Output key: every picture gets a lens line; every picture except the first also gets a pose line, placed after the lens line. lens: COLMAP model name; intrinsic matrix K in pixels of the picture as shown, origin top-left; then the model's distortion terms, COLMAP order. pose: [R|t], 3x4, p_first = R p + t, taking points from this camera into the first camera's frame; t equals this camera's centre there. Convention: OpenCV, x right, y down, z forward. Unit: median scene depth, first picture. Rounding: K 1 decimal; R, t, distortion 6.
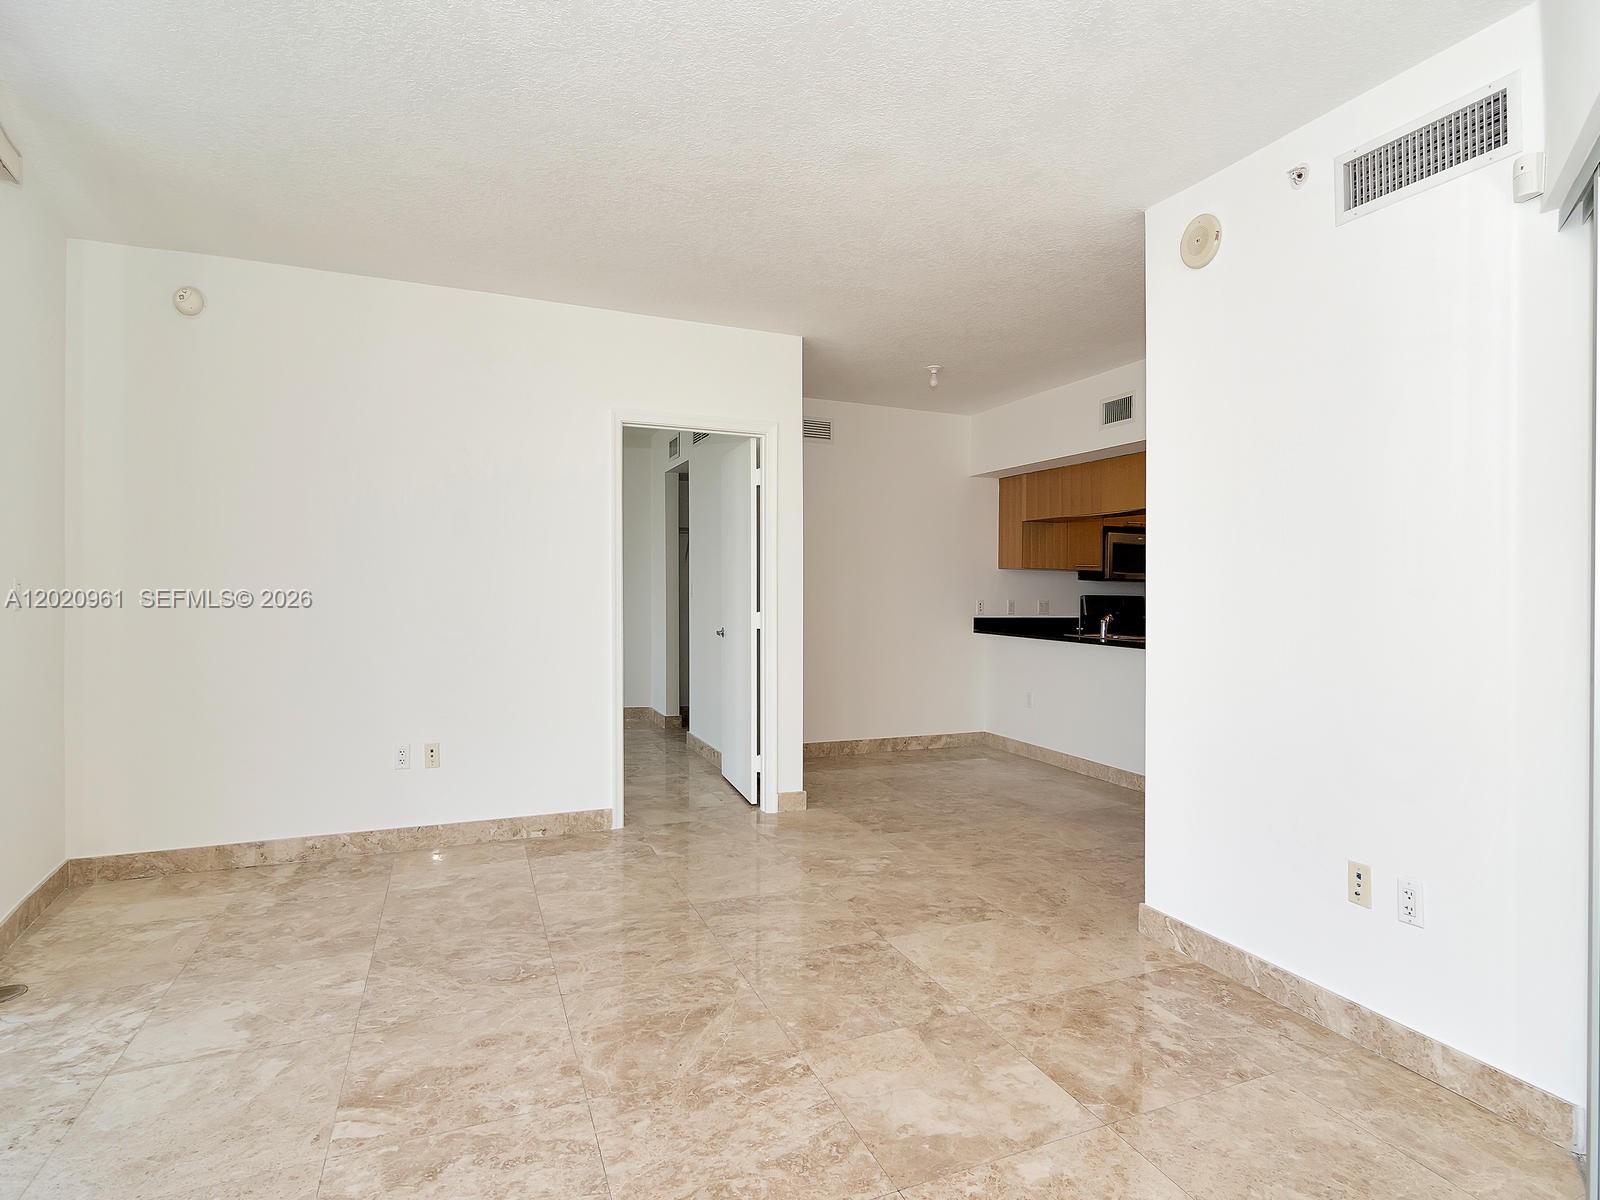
lens RADIAL K [[822.2, 0, 808.6], [0, 822.2, 601.2], [0, 0, 1]] dist [-0.003386, -0.000300]
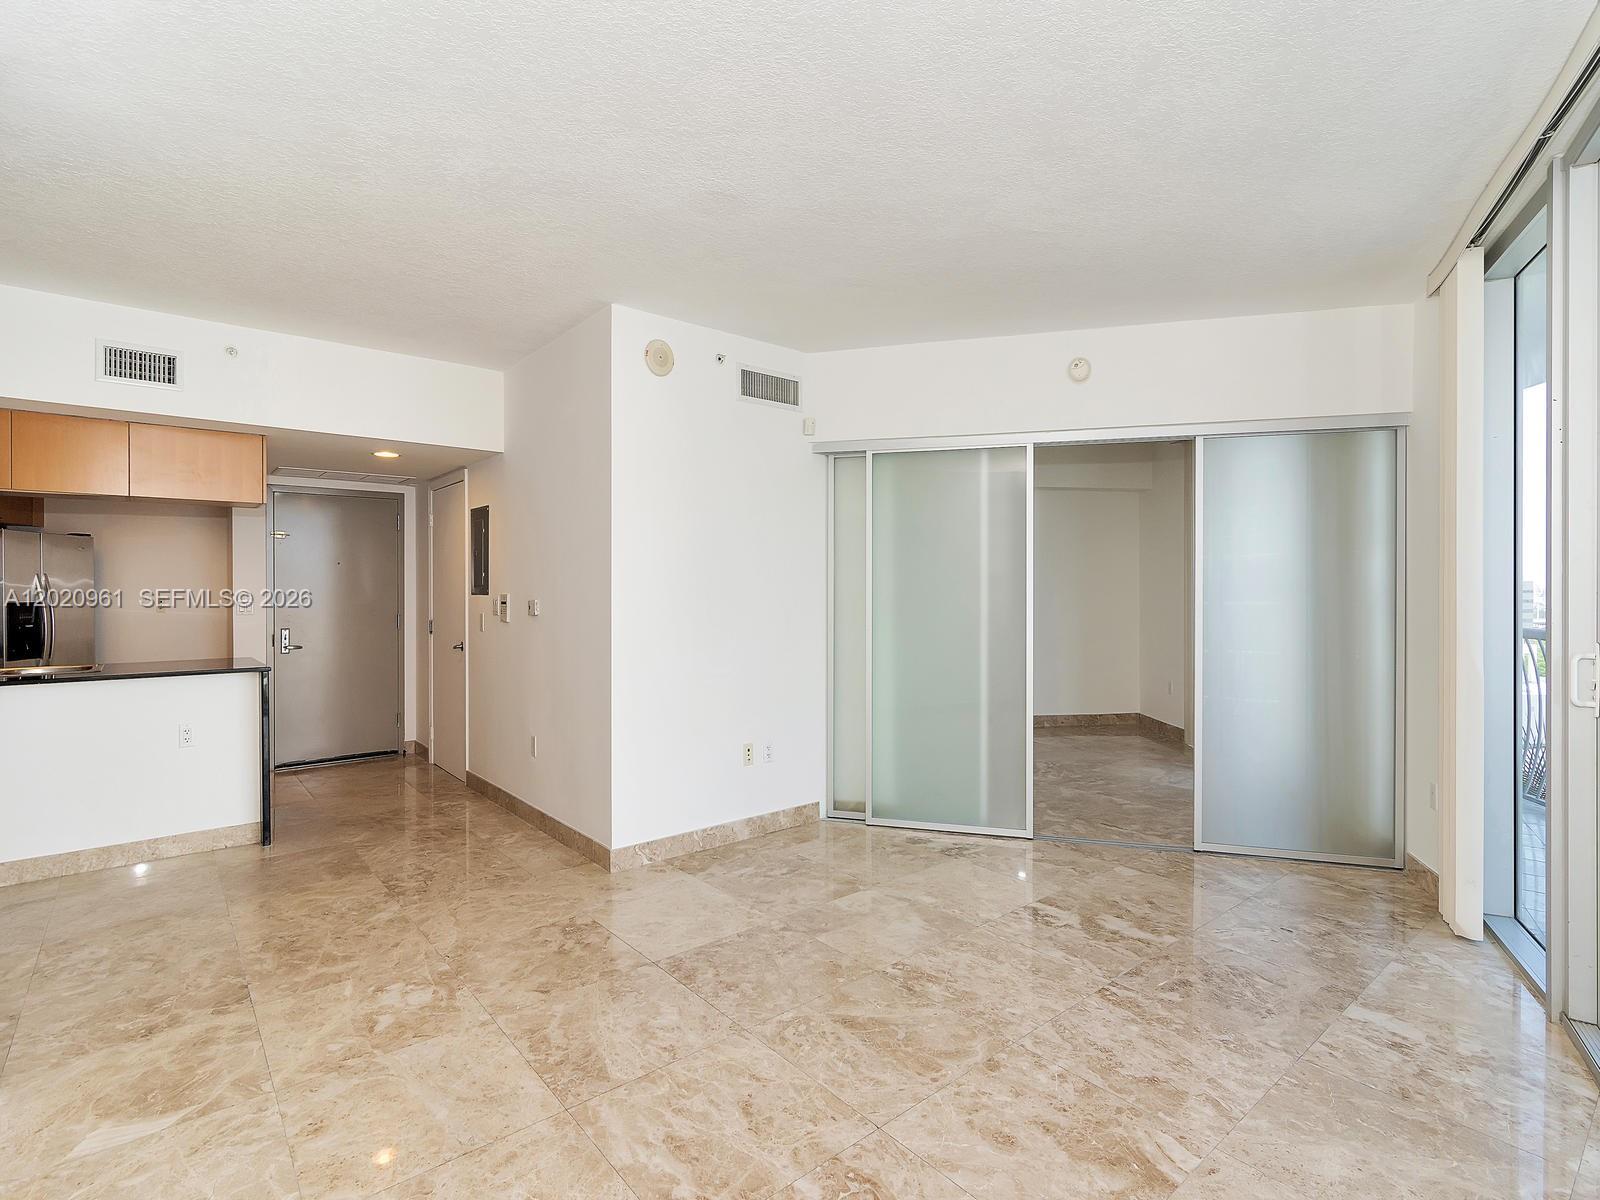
lens RADIAL K [[780.9, 0, 805.5], [0, 780.9, 592.7], [0, 0, 1]] dist [-0.003876, 0.000238]
pose [[-0.293171, -0.012365, 0.955980, -0.683987], [0.015769, 0.999718, 0.017767, -0.036520], [-0.955930, 0.020284, -0.292893, 0.878536]]
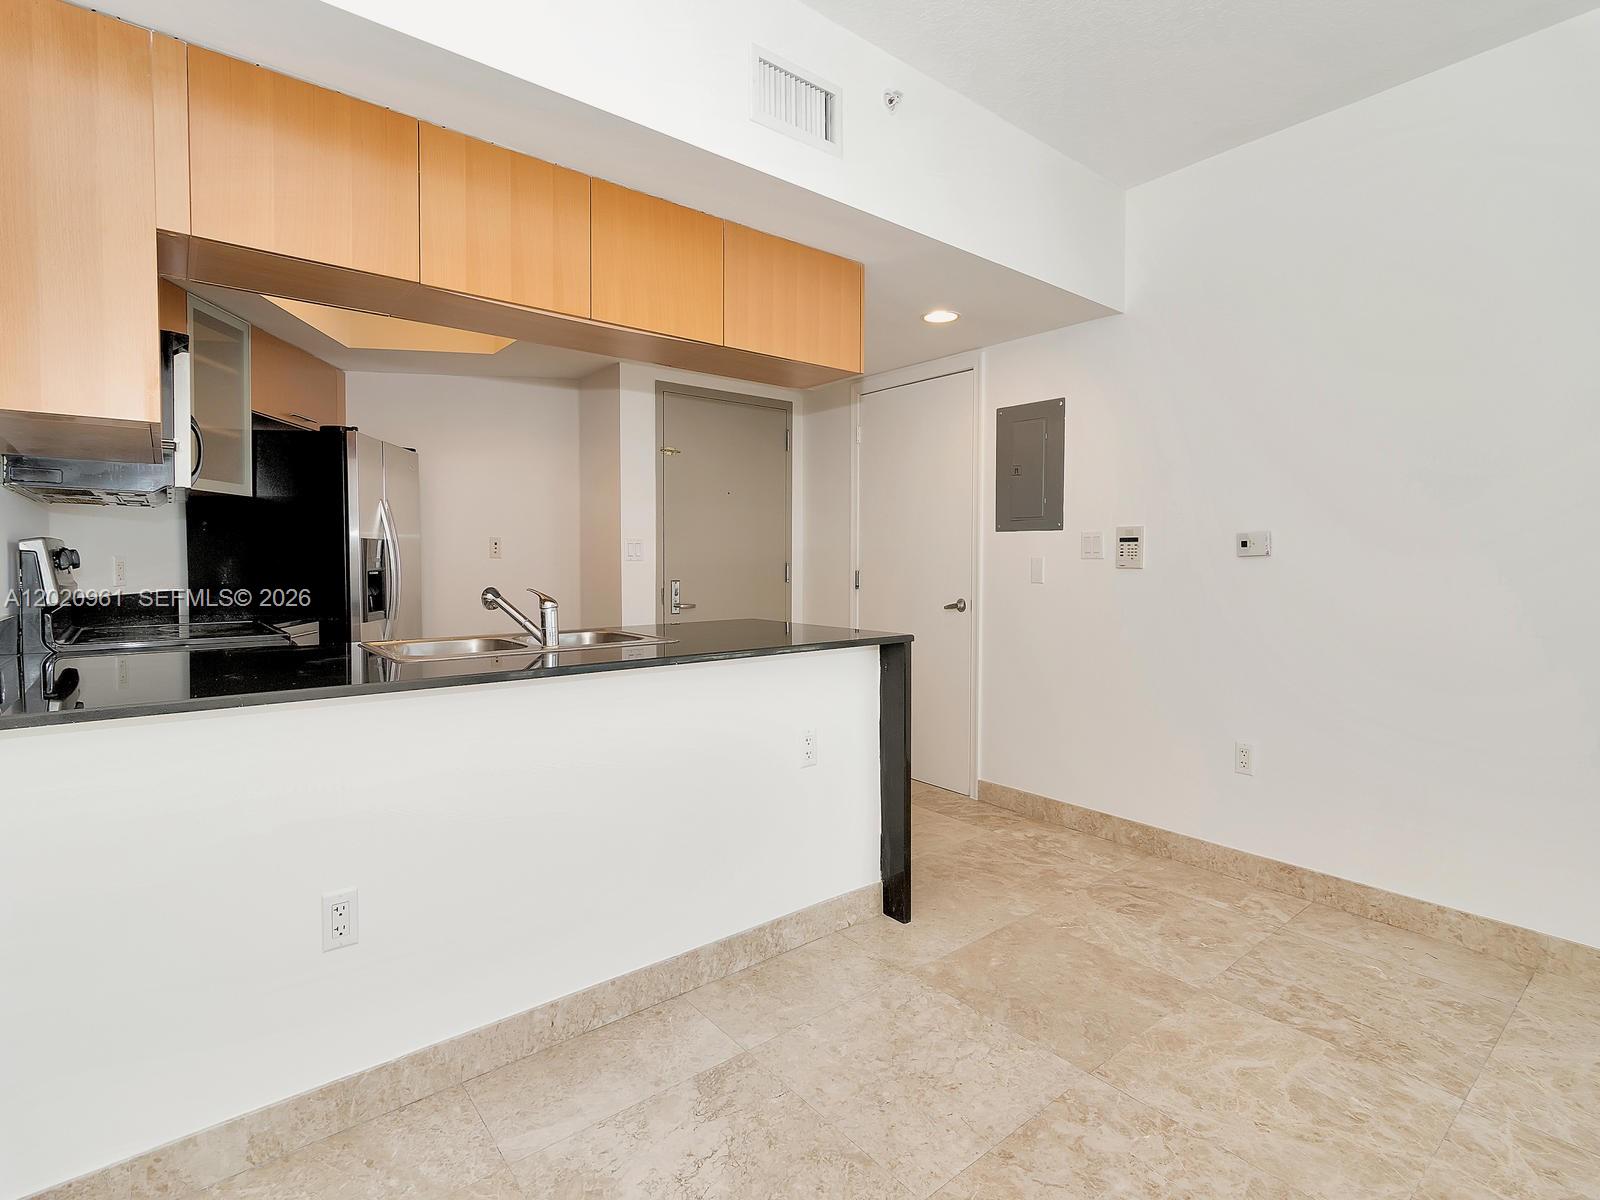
lens RADIAL K [[782.5, 0, 803.7], [0, 782.5, 572.0], [0, 0, 1]] dist [-0.002019, 0.001043]
pose [[-0.279994, -0.031246, 0.959493, -0.030232], [0.013226, 0.999250, 0.036400, -0.003980], [-0.959911, 0.022882, -0.279370, 1.565109]]
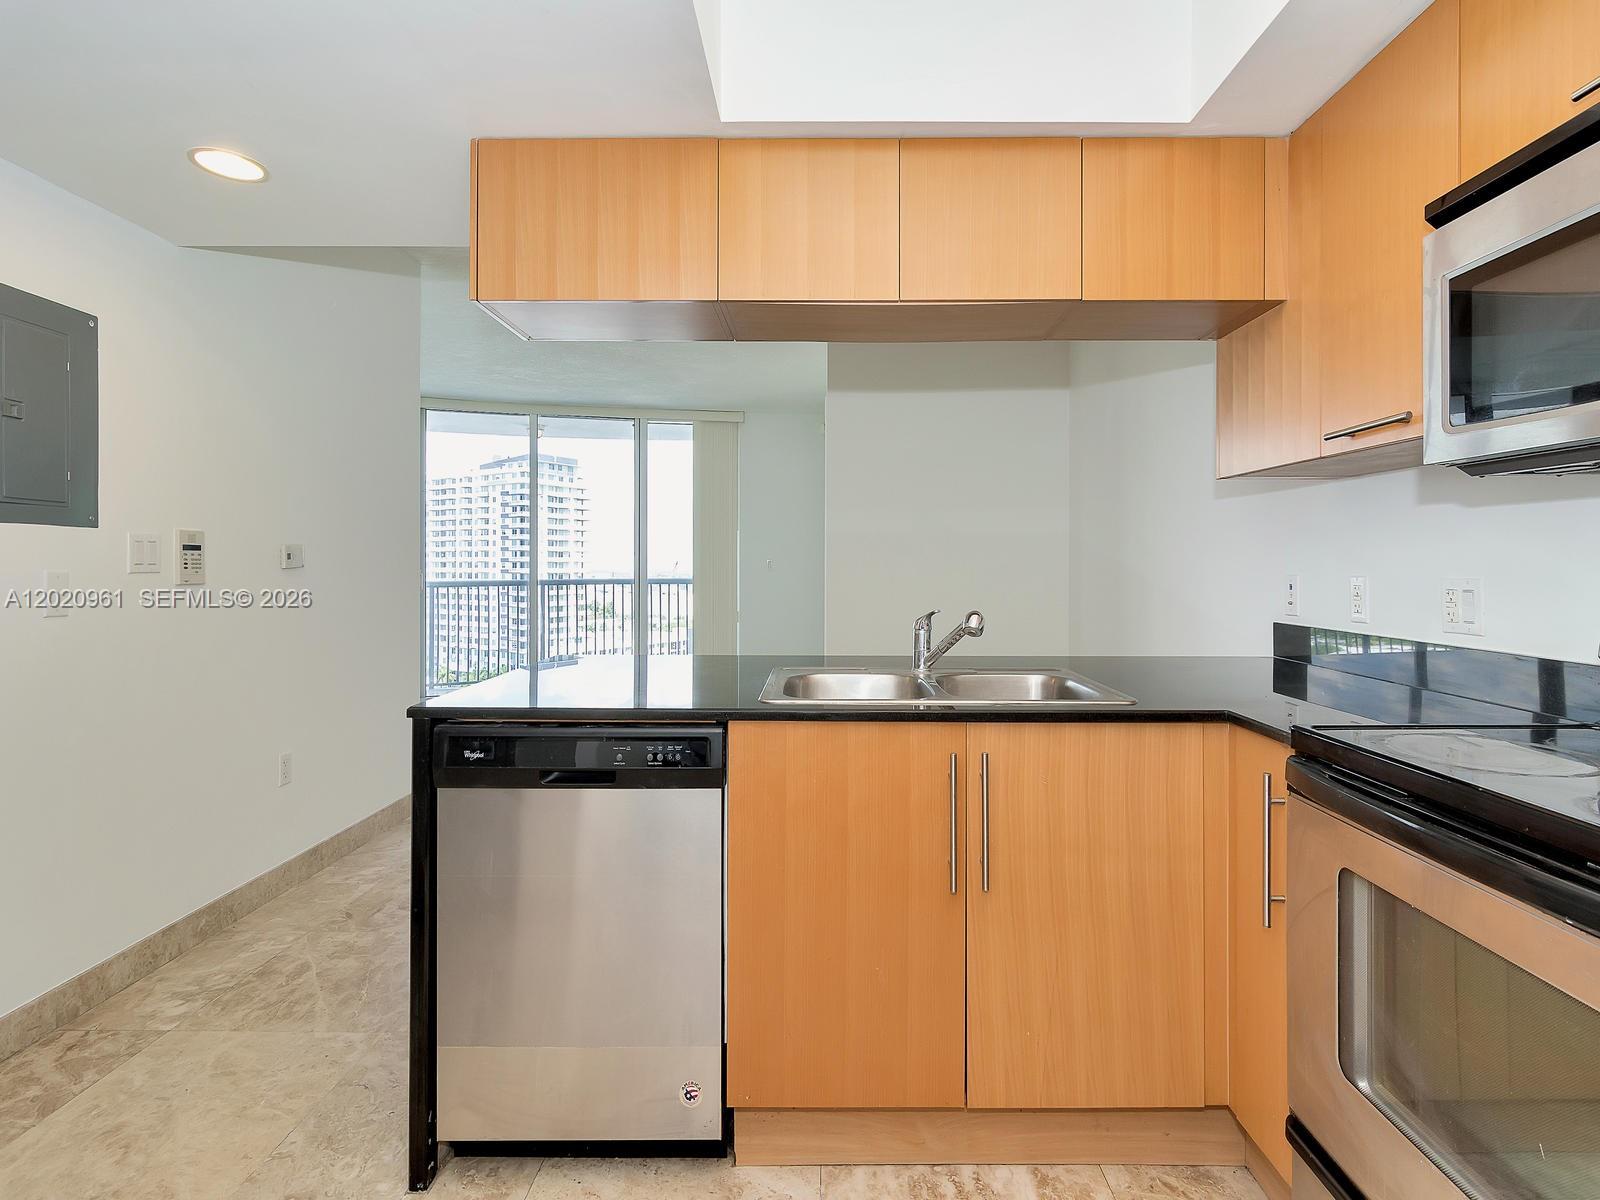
lens RADIAL K [[800.2, 0, 821.3], [0, 800.2, 567.1], [0, 0, 1]] dist [0.000192, 0.000785]
pose [[-0.398054, -0.009090, -0.917317, 1.109861], [-0.023484, 0.999724, 0.000284, 0.000444], [0.917061, 0.021656, -0.398158, 1.738678]]
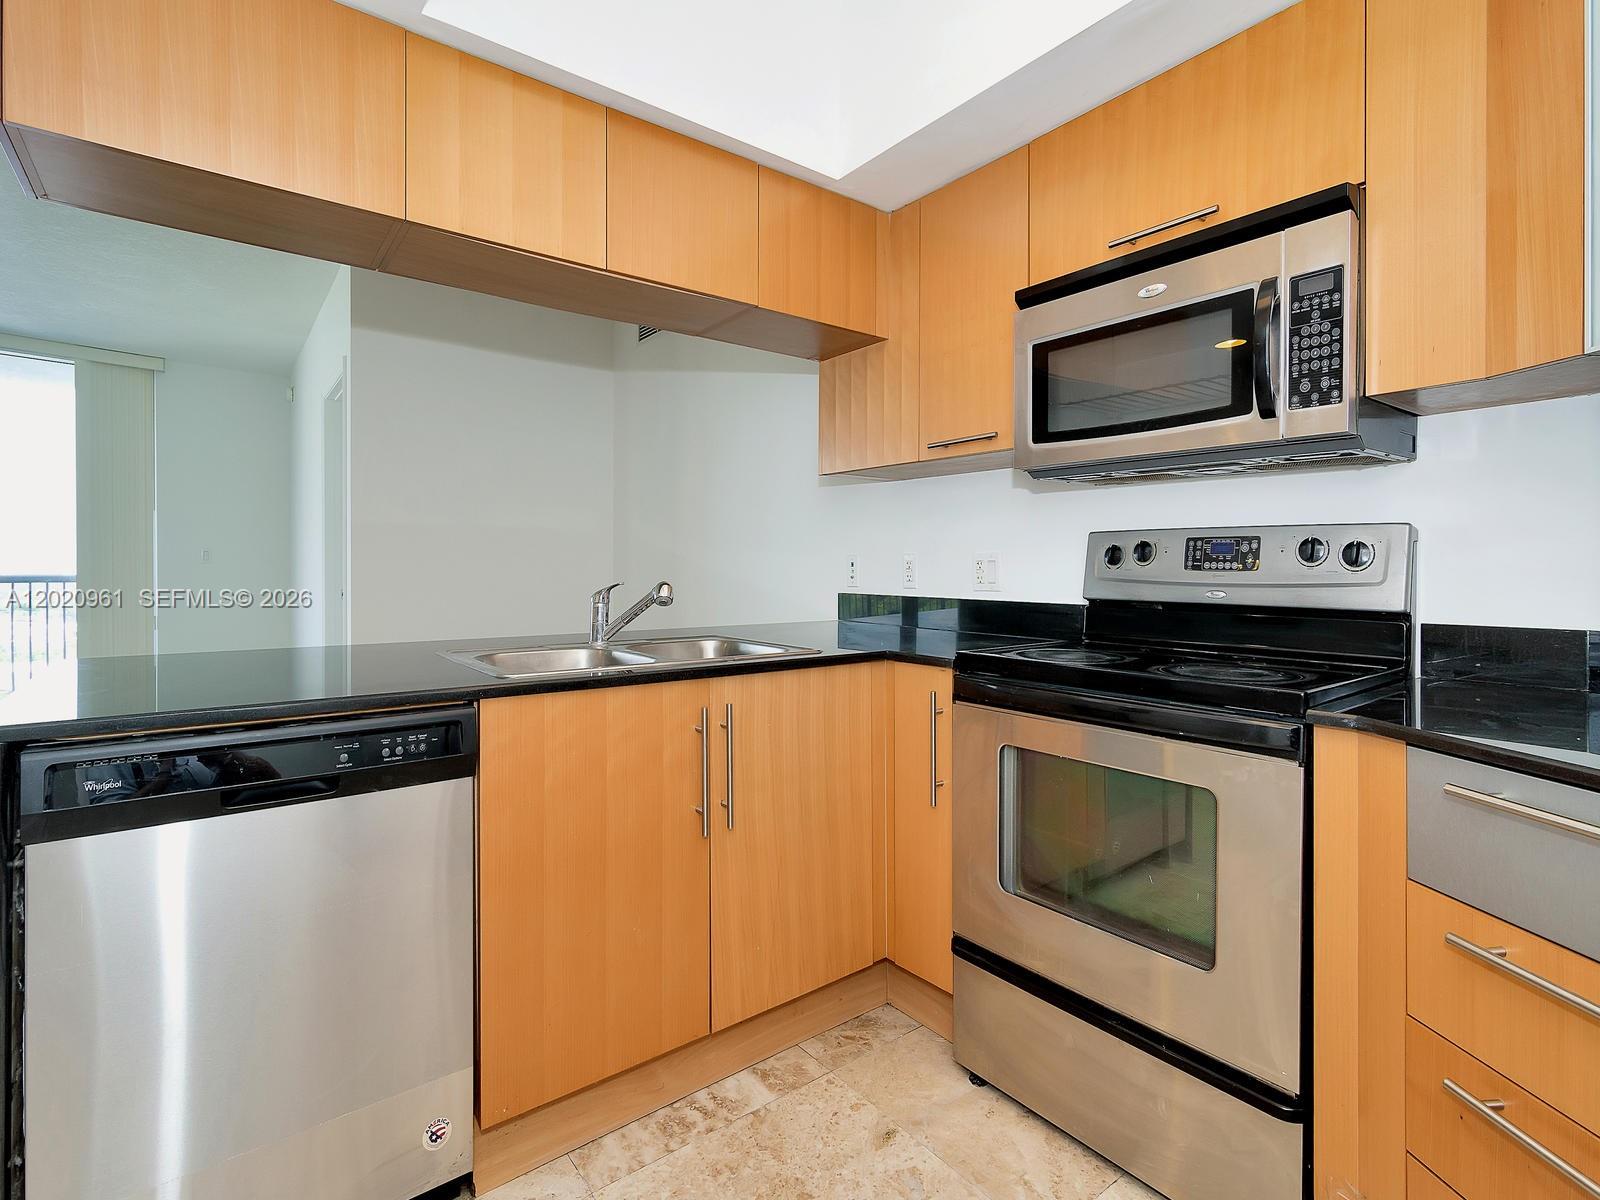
lens RADIAL K [[782.5, 0, 803.7], [0, 782.5, 572.0], [0, 0, 1]] dist [-0.002019, 0.001043]
pose [[0.248375, -0.003469, -0.968658, 1.135911], [-0.018678, 0.999791, -0.008370, 0.022847], [0.968484, 0.020171, 0.248258, 1.583177]]
